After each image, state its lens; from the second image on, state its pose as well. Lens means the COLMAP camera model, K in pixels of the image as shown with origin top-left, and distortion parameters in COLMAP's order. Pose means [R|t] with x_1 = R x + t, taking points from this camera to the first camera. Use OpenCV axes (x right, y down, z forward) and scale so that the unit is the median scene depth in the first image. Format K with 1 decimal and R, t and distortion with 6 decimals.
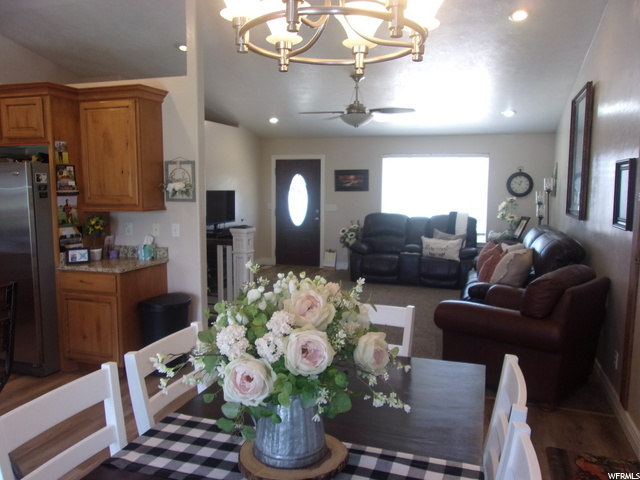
lens RADIAL K [[498.3, 0, 320.3], [0, 498.3, 239.4], [0, 0, 1]] dist [0.033973, 0.004239]
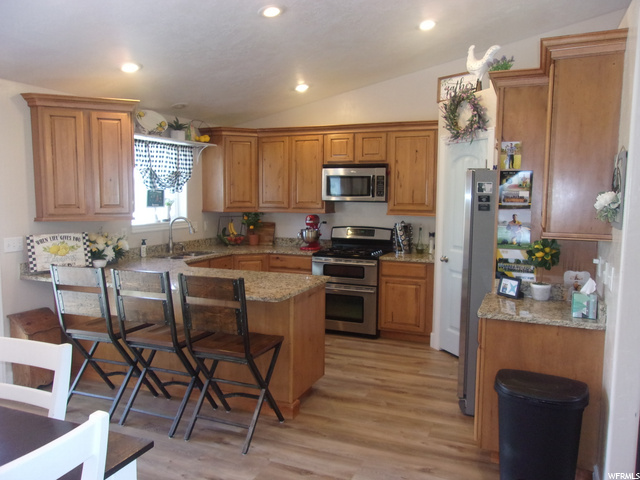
lens RADIAL K [[498.3, 0, 319.1], [0, 498.3, 238.0], [0, 0, 1]] dist [0.033973, 0.004239]
pose [[-0.060898, 0.086485, -0.994390, 0.299234], [-0.129308, 0.987160, 0.093775, -0.076887], [0.989733, 0.134294, -0.048933, 0.739863]]
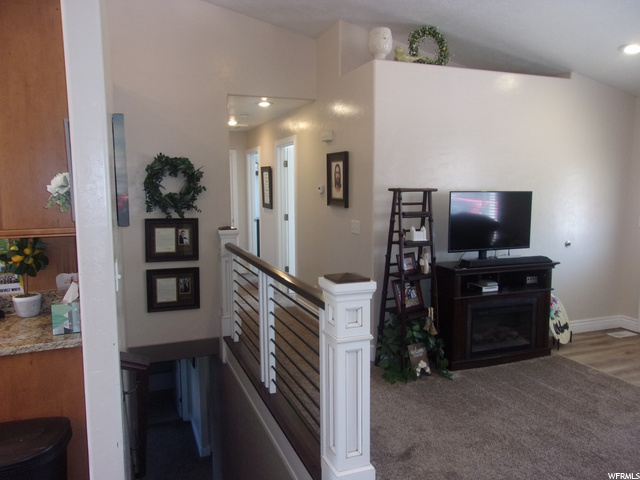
lens RADIAL K [[498.3, 0, 319.7], [0, 498.3, 238.7], [0, 0, 1]] dist [0.033973, 0.004239]
pose [[0.651304, 0.071464, -0.755444, 0.193242], [-0.075273, 0.996730, 0.029392, -0.089856], [0.755074, 0.037722, 0.654554, 0.914439]]
